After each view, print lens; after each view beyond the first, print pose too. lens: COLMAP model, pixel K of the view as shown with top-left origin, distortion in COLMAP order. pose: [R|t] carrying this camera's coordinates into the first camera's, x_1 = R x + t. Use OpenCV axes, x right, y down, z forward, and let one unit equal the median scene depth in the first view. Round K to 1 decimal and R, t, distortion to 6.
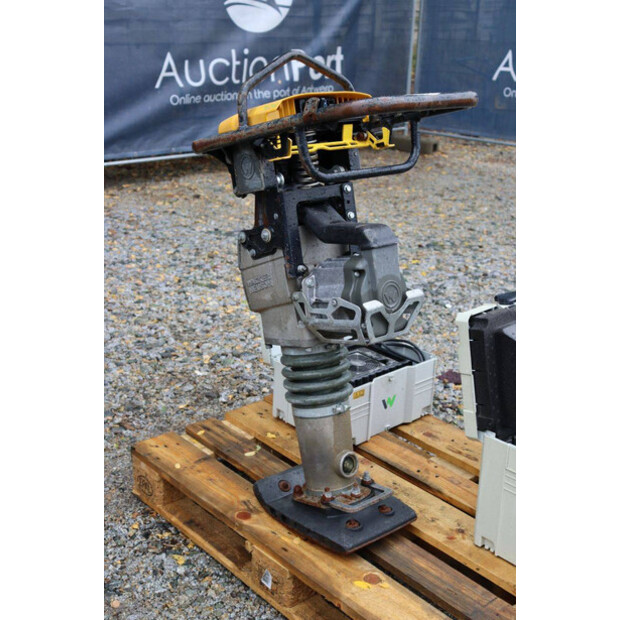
lens RADIAL K [[914.7, 0, 307.9], [0, 914.7, 312.2], [0, 0, 1]] dist [0.077440, 0.099545]
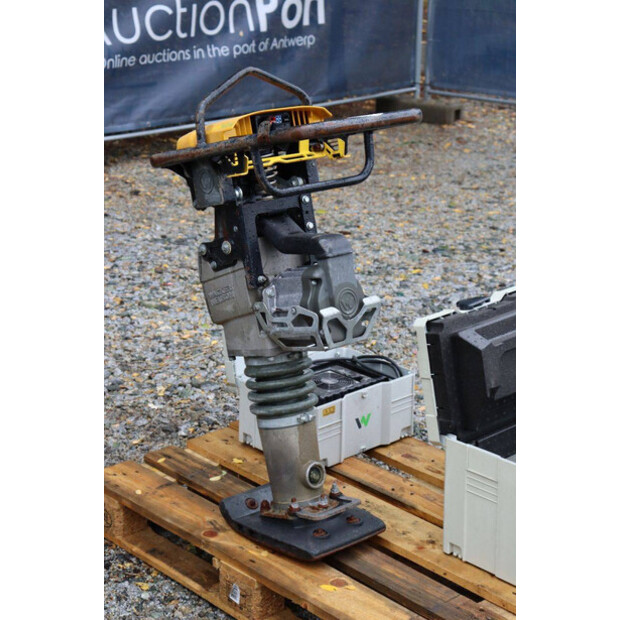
lens RADIAL K [[1445.1, 0, 316.1], [0, 1445.1, 311.5], [0, 0, 1]] dist [0.408110, 0.356561]
pose [[0.999576, -0.026459, 0.012161, 0.029240], [0.026829, 0.999148, -0.031371, 0.036212], [-0.011321, 0.031684, 0.999434, -0.546197]]
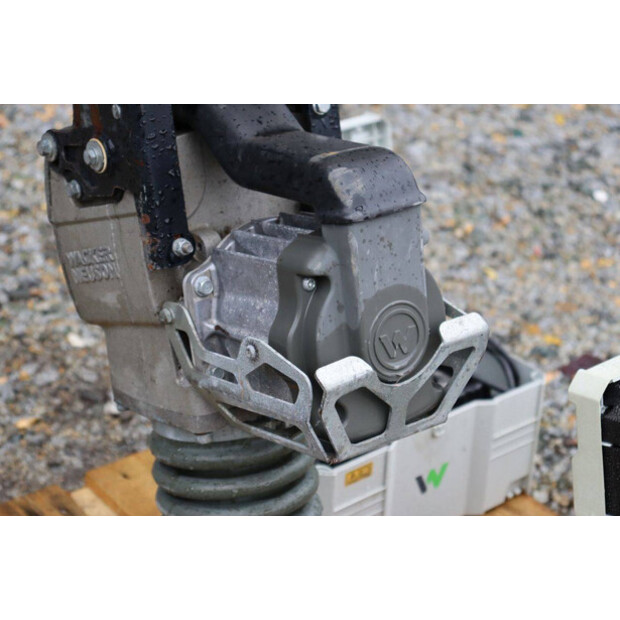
lens RADIAL K [[1445.1, 0, 316.1], [0, 1445.1, 311.5], [0, 0, 1]] dist [0.408110, 0.356561]
pose [[0.997956, 0.040189, -0.049691, 0.073085], [-0.032760, 0.989294, 0.142213, -0.098024], [0.054874, -0.140294, 0.988588, 0.333746]]
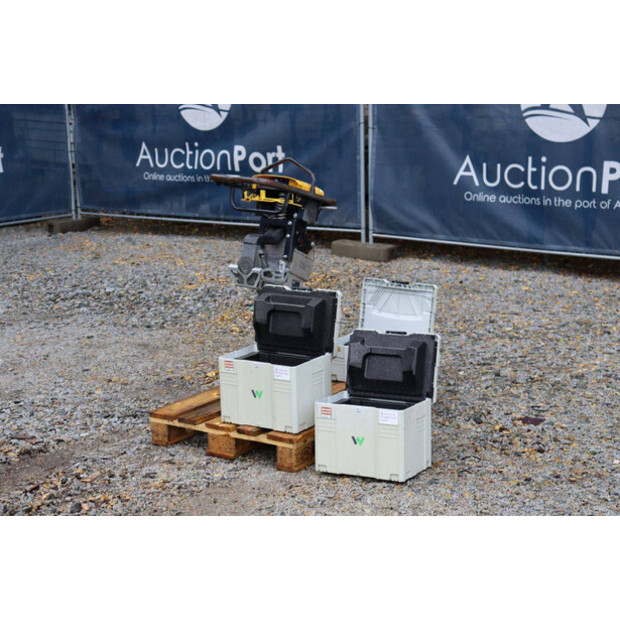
lens RADIAL K [[1235.1, 0, 325.0], [0, 1235.1, 310.3], [0, 0, 1]] dist [0.302943, 0.042952]
pose [[0.241239, 0.166867, -0.956012, 2.520008], [-0.306393, 0.947817, 0.088122, -0.200154], [0.920830, 0.271657, 0.279777, 0.318467]]
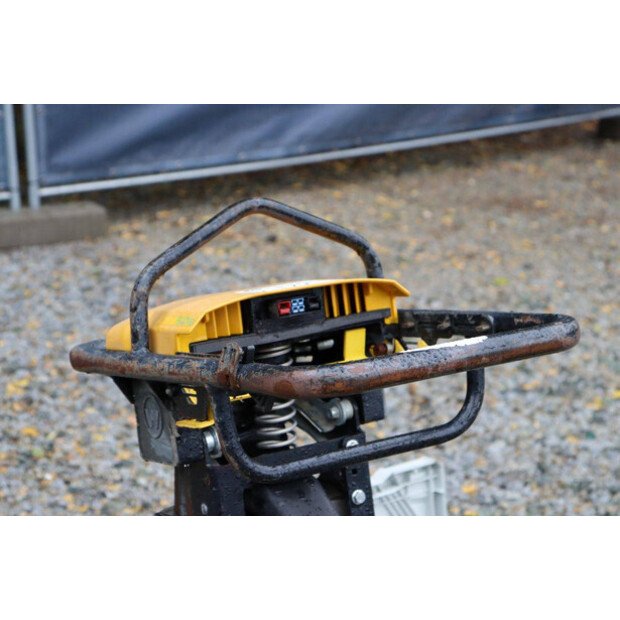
lens RADIAL K [[1445.1, 0, 316.1], [0, 1445.1, 311.5], [0, 0, 1]] dist [0.408110, 0.356561]
pose [[0.989134, 0.036272, -0.142474, 0.126852], [-0.038501, 0.999175, -0.012915, -0.184414], [0.141888, 0.018260, 0.989714, 0.155317]]
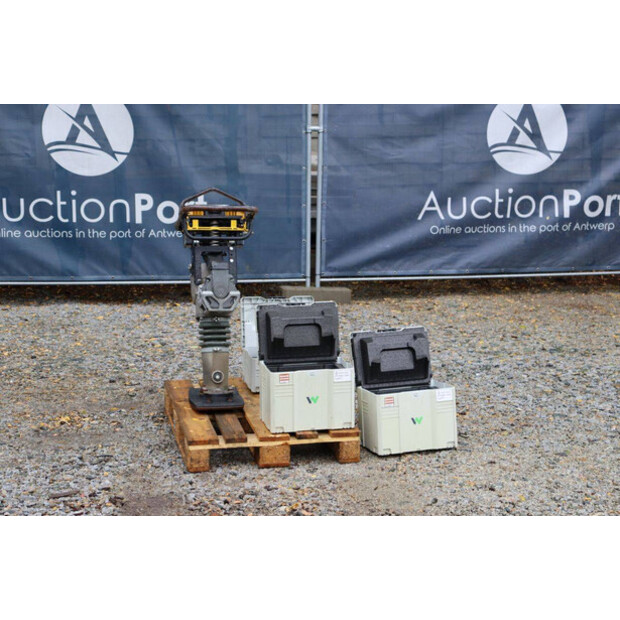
lens RADIAL K [[1345.4, 0, 330.4], [0, 1345.4, 310.4], [0, 0, 1]] dist [0.380194, -0.017535]
pose [[0.871717, 0.062169, -0.486051, 1.669455], [-0.151807, 0.977381, -0.147248, 0.409953], [0.465902, 0.202144, 0.861436, -1.496715]]
